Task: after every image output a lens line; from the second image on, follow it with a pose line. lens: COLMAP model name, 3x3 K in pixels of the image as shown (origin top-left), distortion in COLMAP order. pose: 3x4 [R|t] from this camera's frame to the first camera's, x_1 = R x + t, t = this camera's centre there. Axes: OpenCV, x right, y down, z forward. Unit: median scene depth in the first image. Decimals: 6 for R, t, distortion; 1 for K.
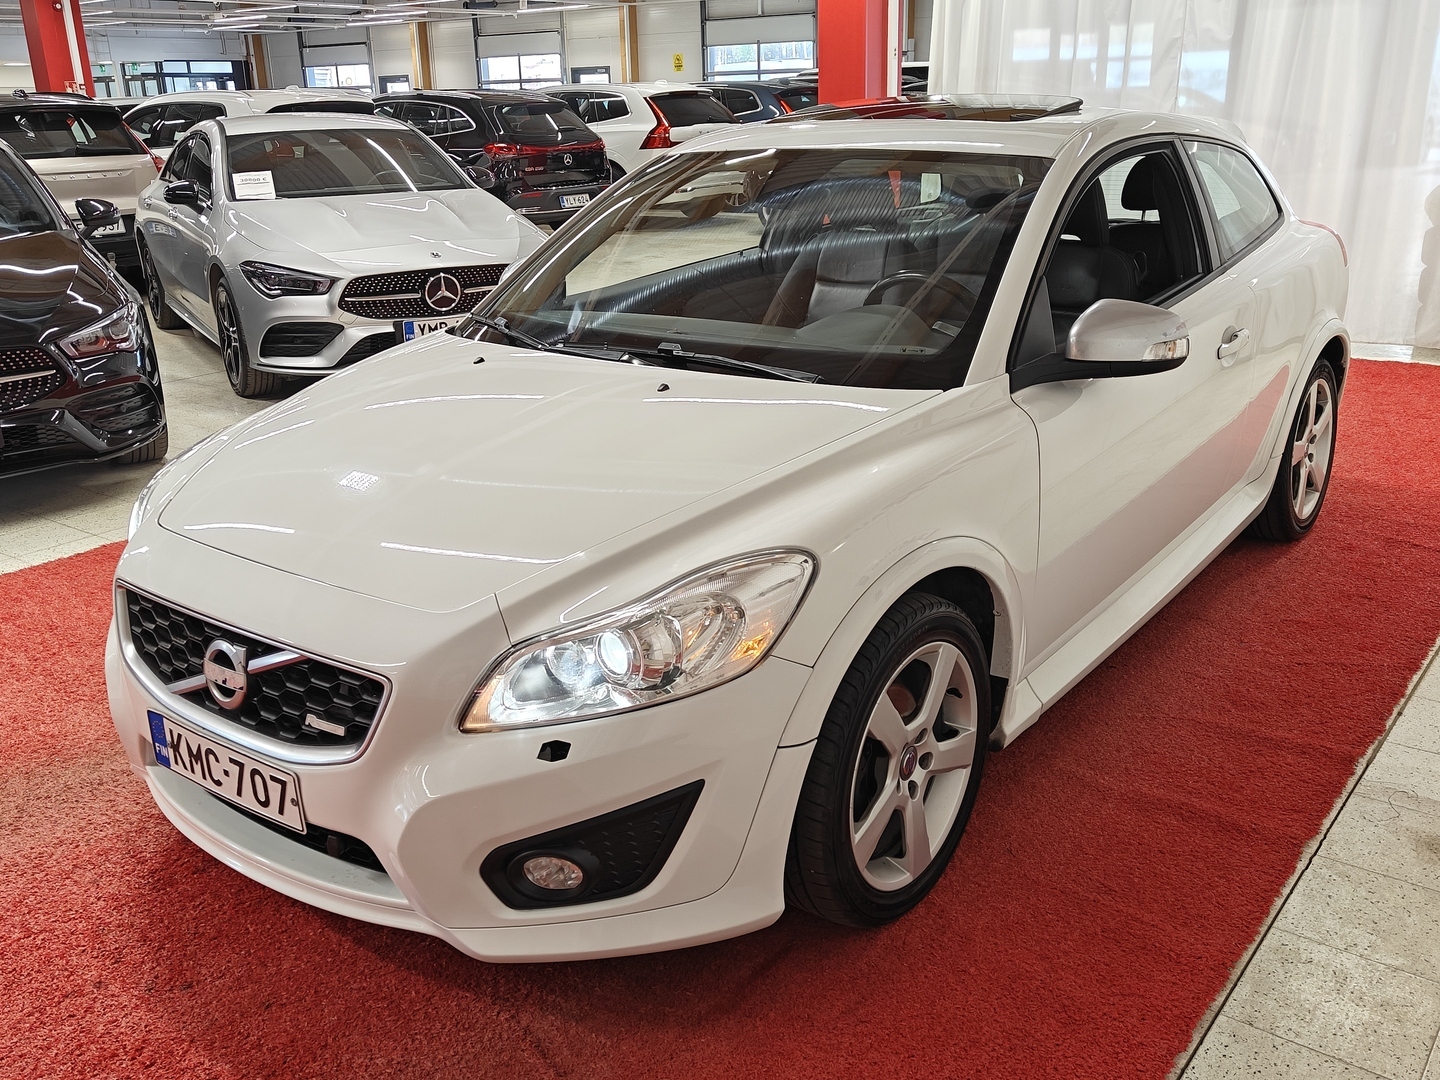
lens RADIAL K [[1421.2, 0, 720.0], [0, 1421.2, 540.0], [0, 0, 1]] dist [0.012820, -0.003596]
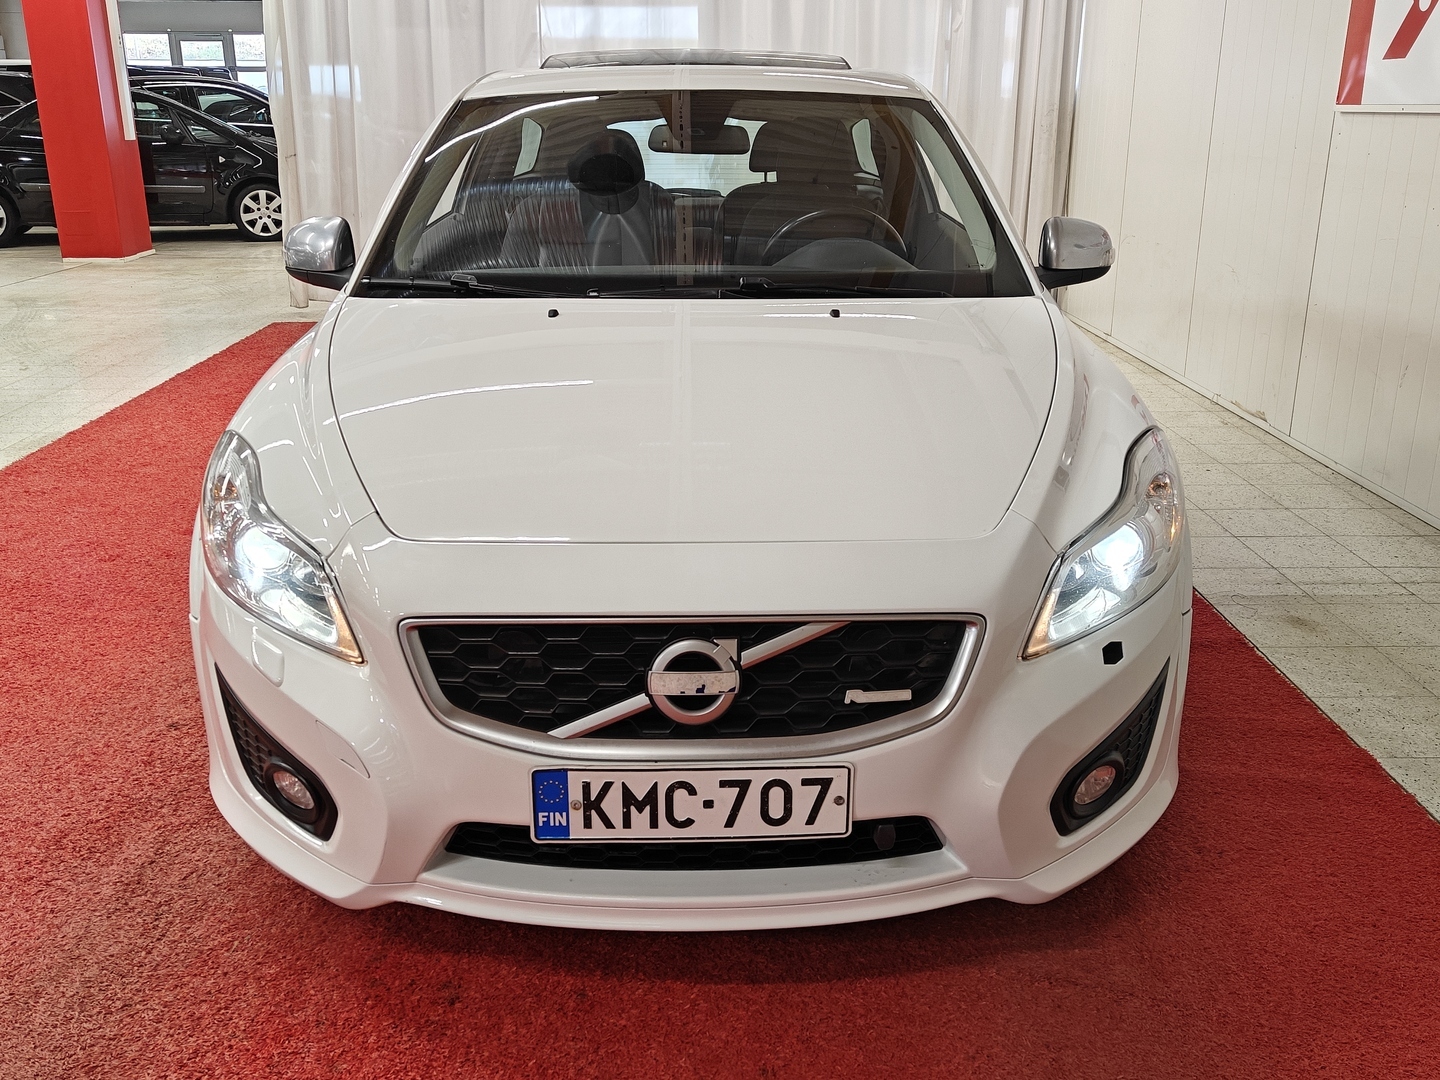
lens RADIAL K [[1421.2, 0, 720.0], [0, 1421.2, 540.0], [0, 0, 1]] dist [0.012820, -0.003596]
pose [[0.760826, -0.166068, 0.627348, -0.835999], [0.180783, 0.982673, 0.040879, -0.013235], [-0.623267, 0.082312, 0.777665, 0.374593]]
